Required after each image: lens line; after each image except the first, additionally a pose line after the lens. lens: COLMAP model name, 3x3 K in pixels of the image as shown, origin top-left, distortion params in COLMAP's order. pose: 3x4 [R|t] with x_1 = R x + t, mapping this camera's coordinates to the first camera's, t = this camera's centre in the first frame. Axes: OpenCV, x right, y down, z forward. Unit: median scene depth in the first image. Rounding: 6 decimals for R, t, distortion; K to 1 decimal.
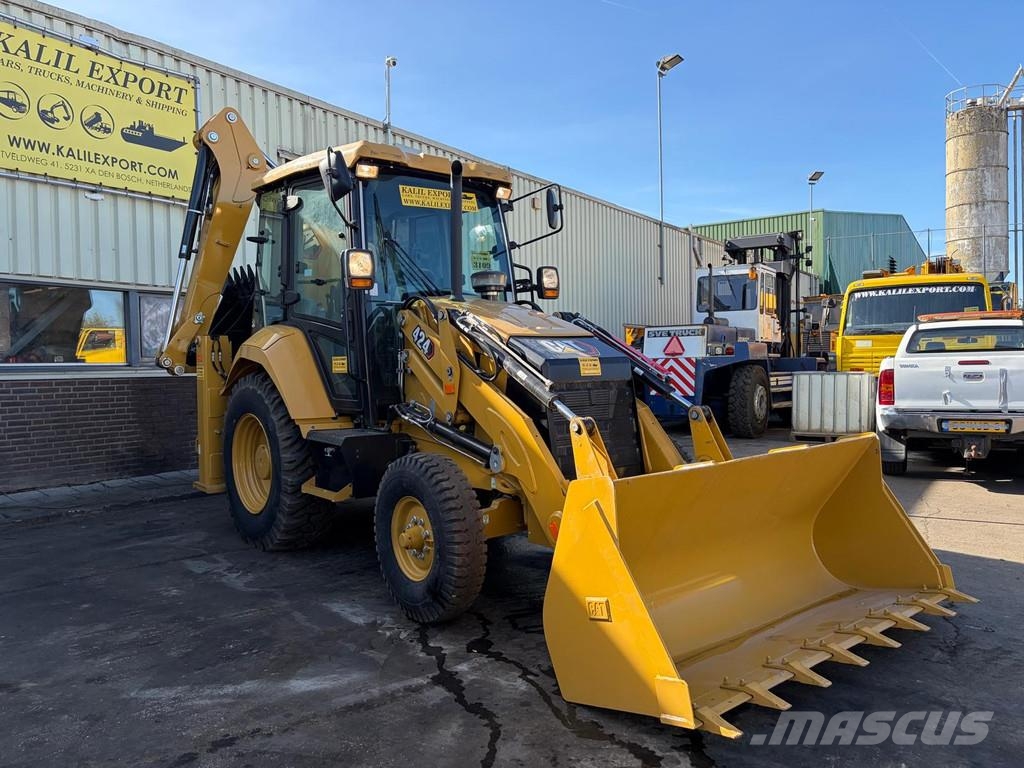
lens RADIAL K [[756.8, 0, 508.3], [0, 756.8, 386.9], [0, 0, 1]] dist [0.025696, -0.018061]
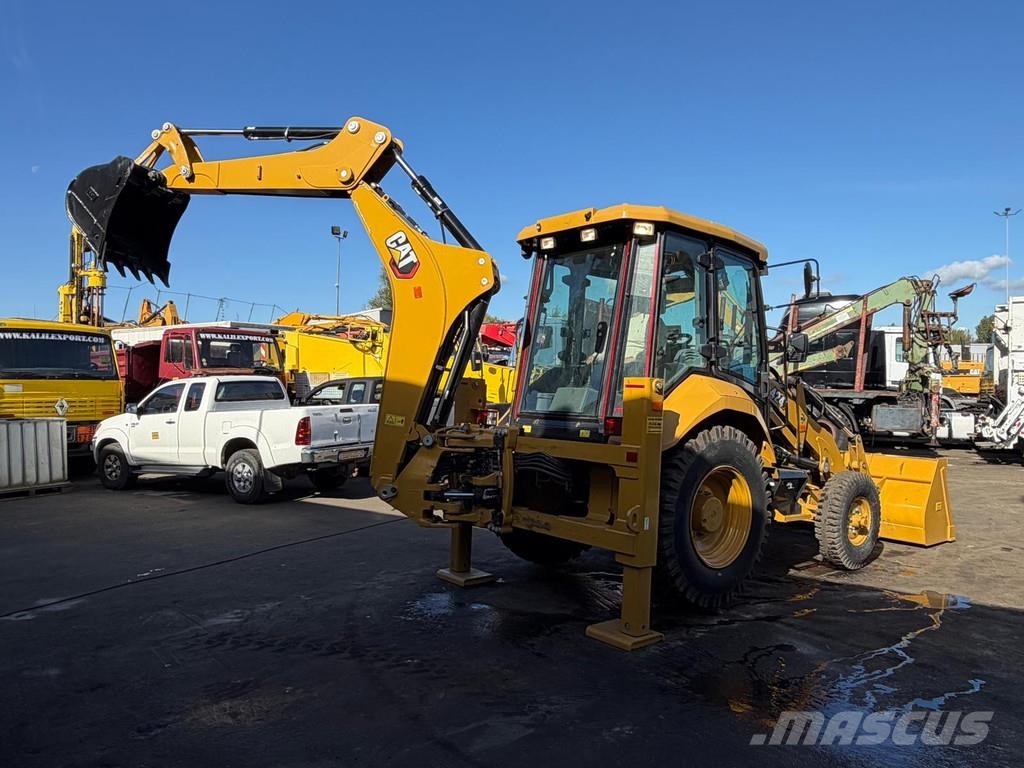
lens RADIAL K [[739.1, 0, 493.4], [0, 739.1, 380.9], [0, 0, 1]] dist [-0.005425, -0.007098]
pose [[0.031657, 0.016363, 0.999365, -1.183426], [0.032879, 0.999308, -0.017404, -0.084626], [-0.998958, 0.033409, 0.031097, 1.060676]]
